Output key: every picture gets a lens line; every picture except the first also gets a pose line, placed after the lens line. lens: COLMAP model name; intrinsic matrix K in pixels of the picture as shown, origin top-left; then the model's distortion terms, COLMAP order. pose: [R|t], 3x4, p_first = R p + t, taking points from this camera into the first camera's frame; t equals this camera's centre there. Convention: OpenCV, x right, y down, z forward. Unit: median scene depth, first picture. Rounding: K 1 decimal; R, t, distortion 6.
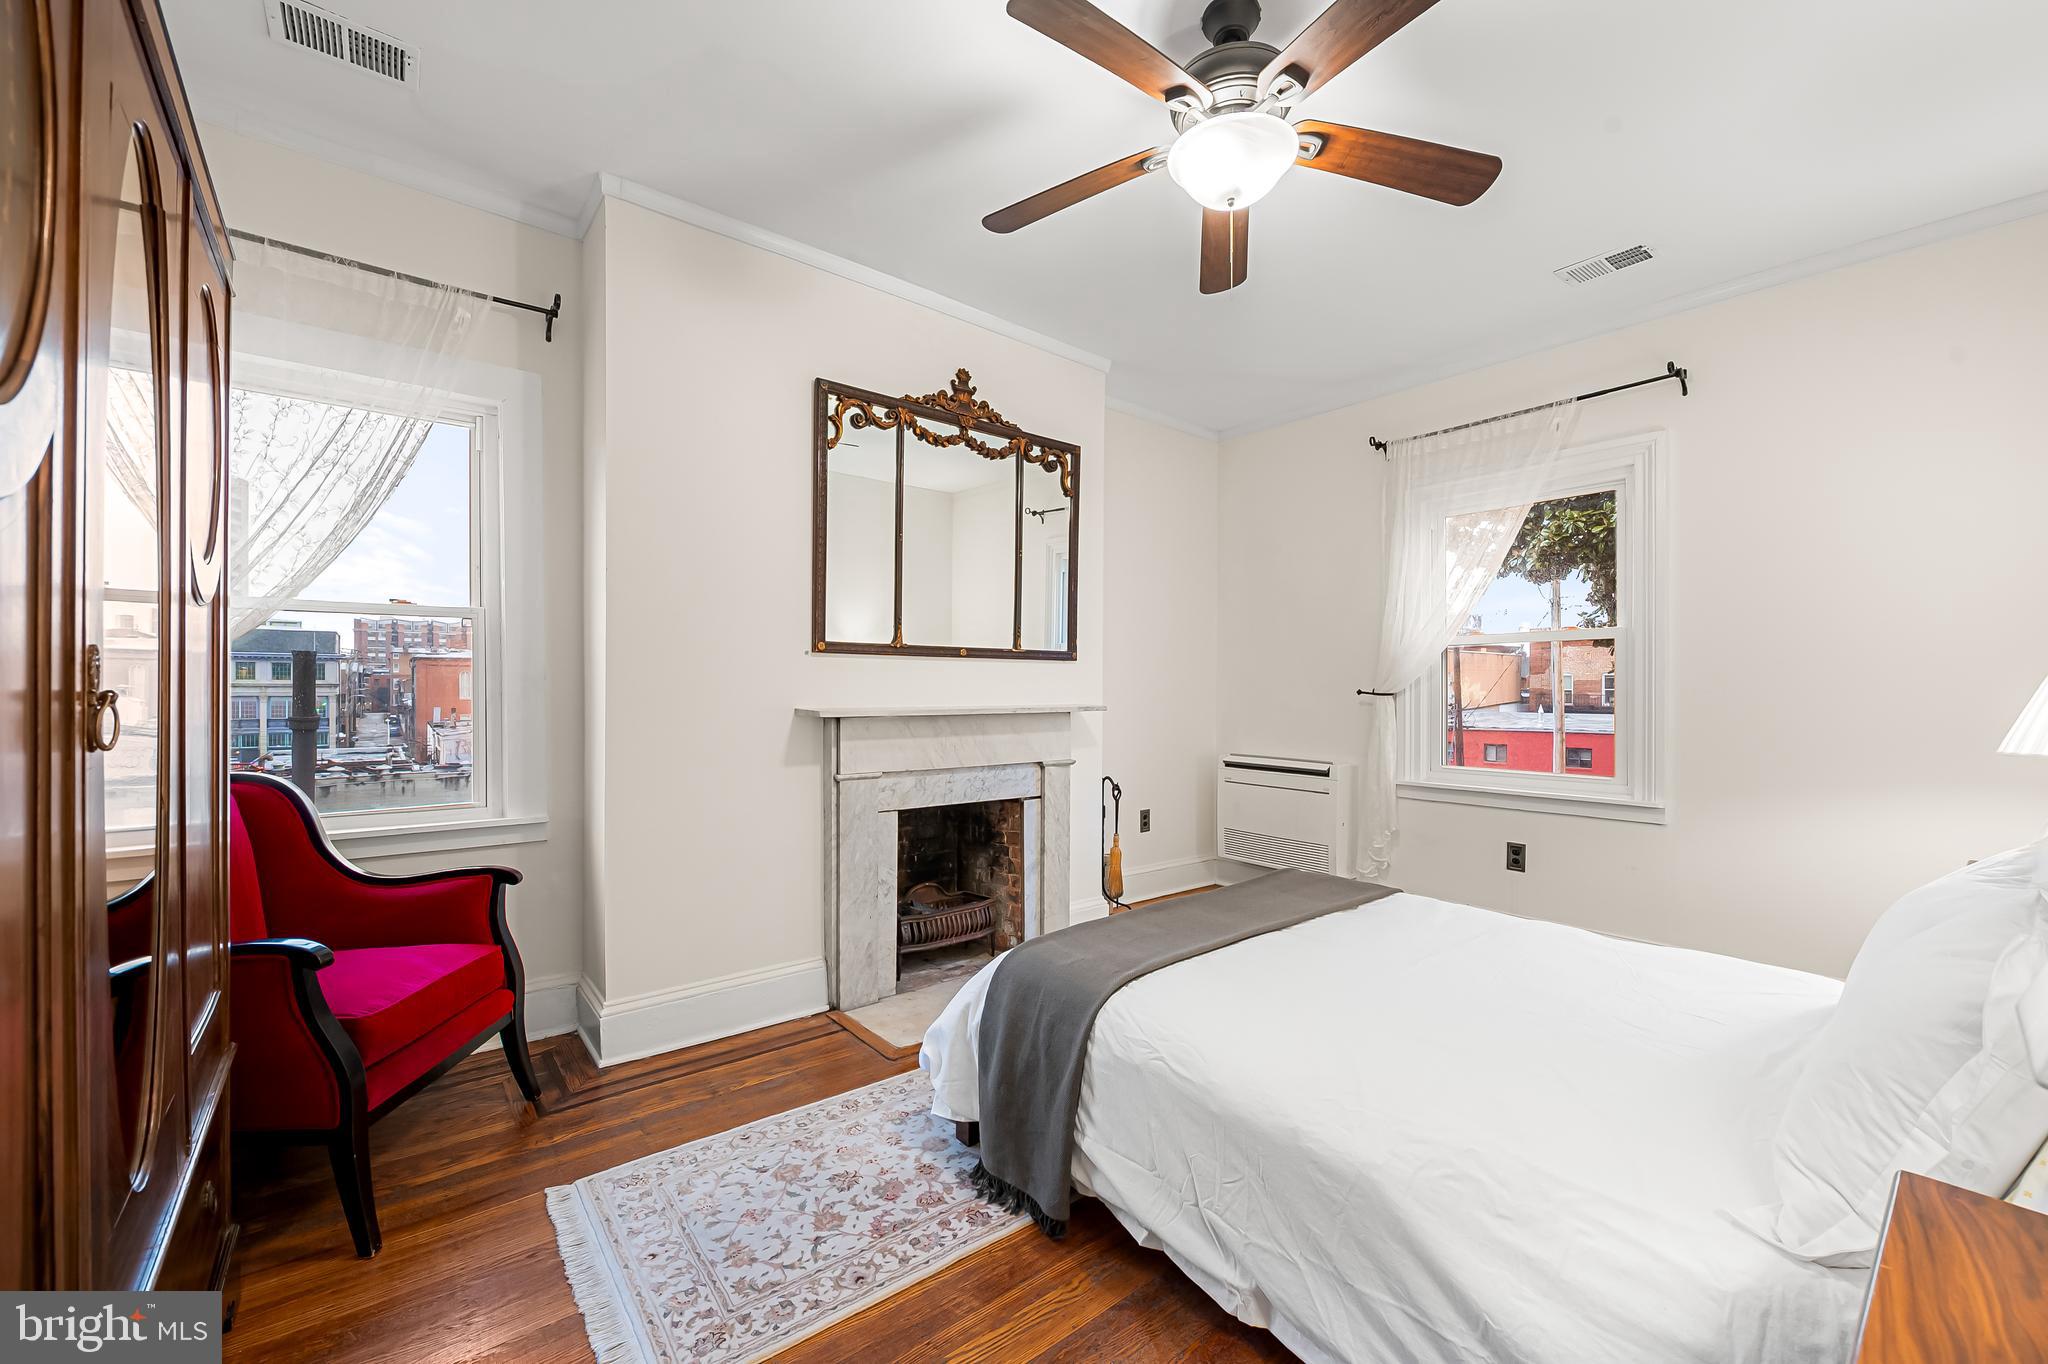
lens RADIAL K [[819.7, 0, 1033.9], [0, 819.7, 691.7], [0, 0, 1]] dist [-0.001820, -0.000301]
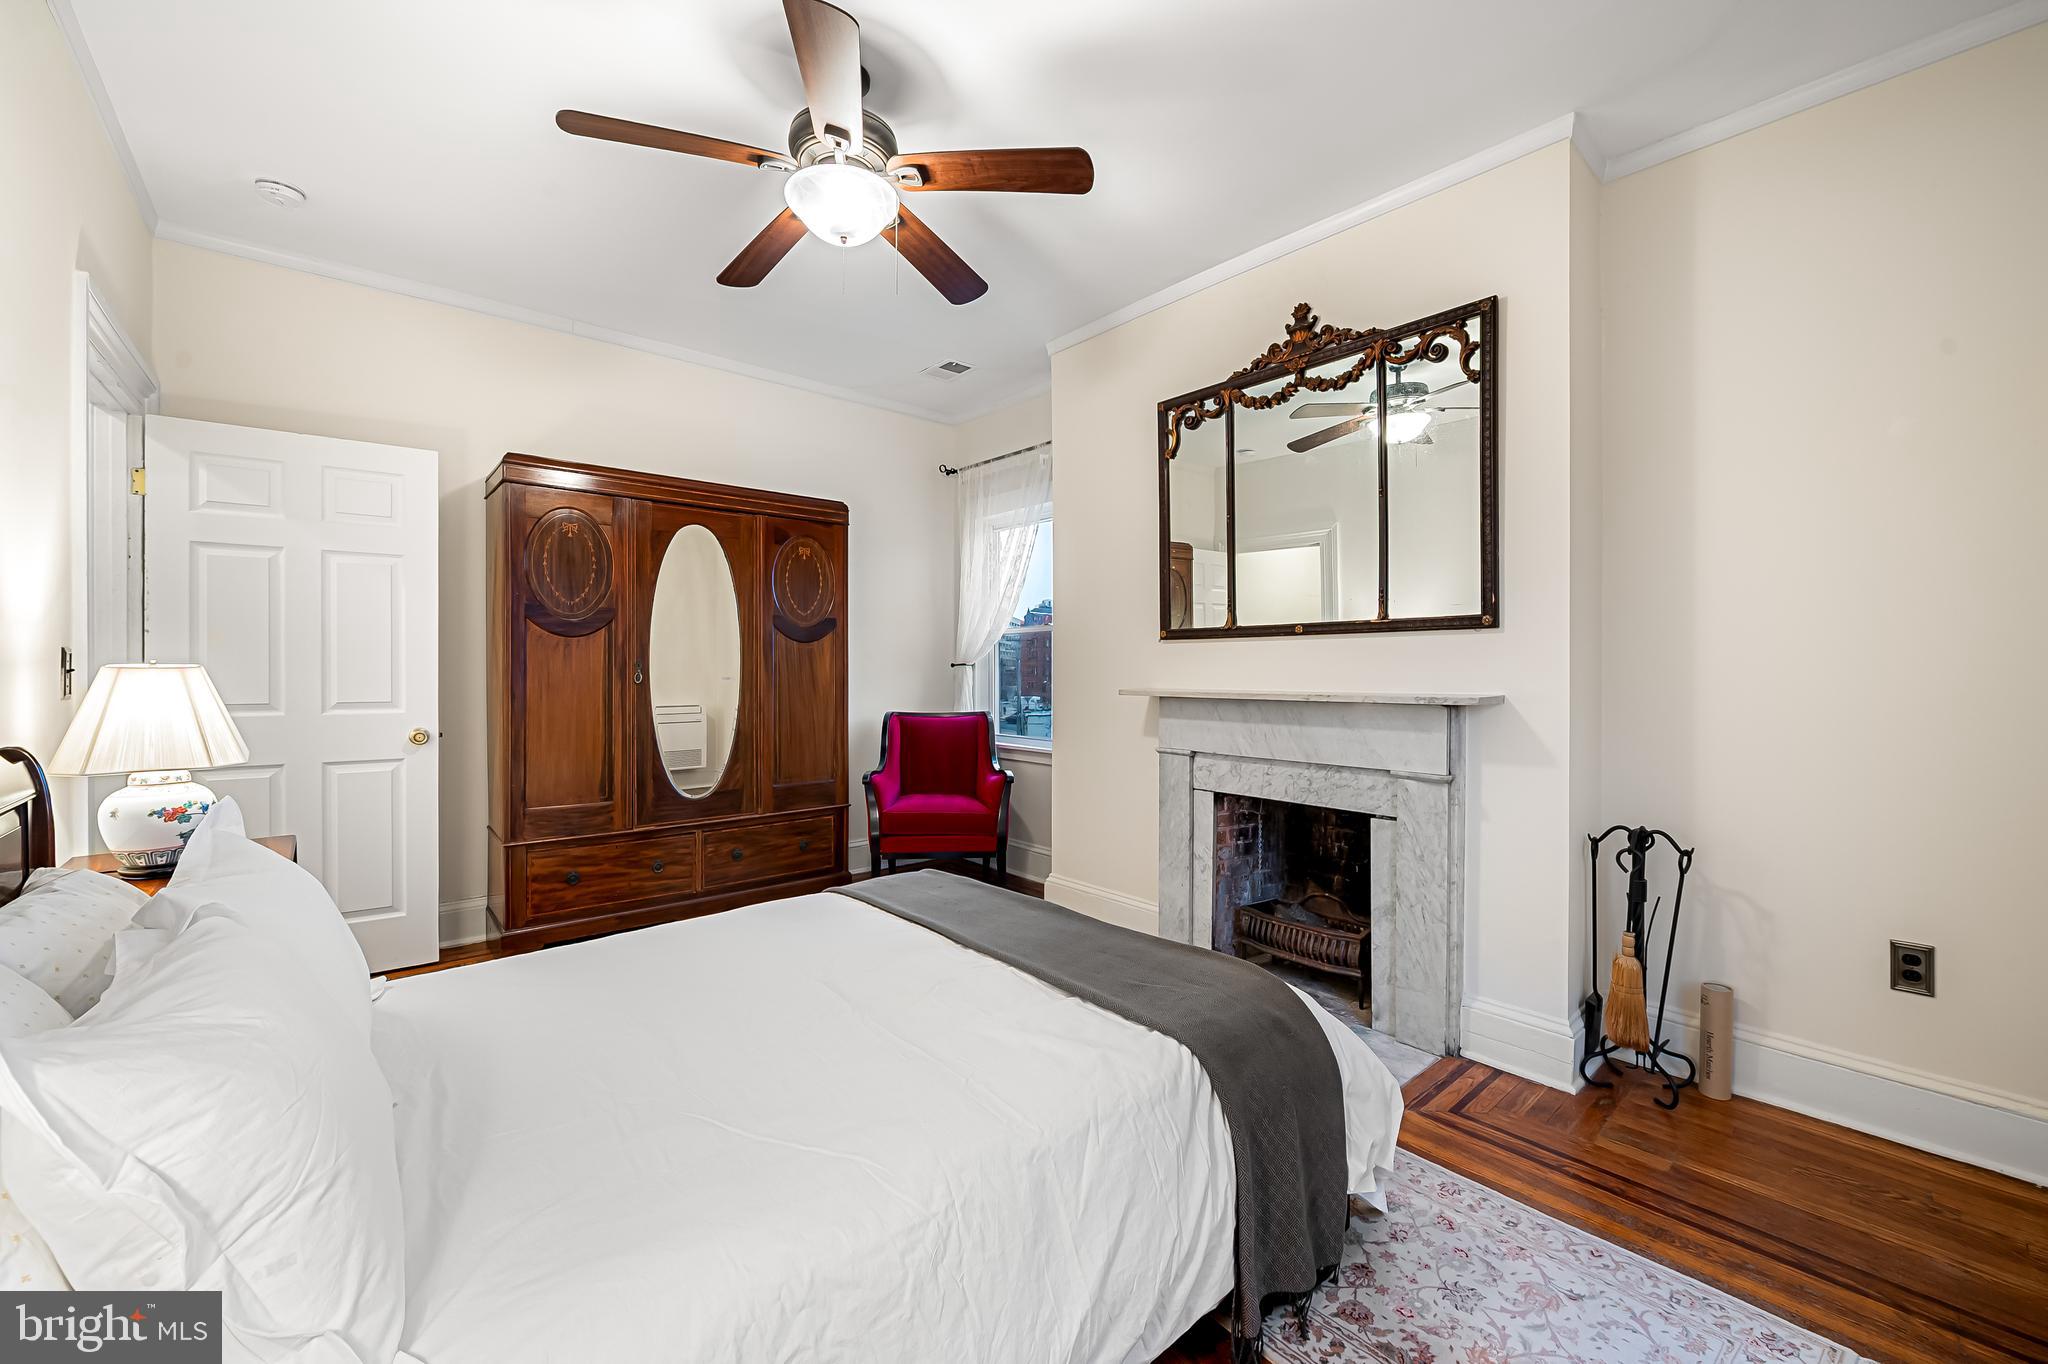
lens RADIAL K [[812.7, 0, 1028.1], [0, 812.7, 676.4], [0, 0, 1]] dist [-0.003403, -0.000786]
pose [[0.020877, 0.000469, -0.999782, 0.773108], [-0.009871, 0.999951, 0.000263, 0.004346], [0.999733, 0.009863, 0.020880, 0.699465]]
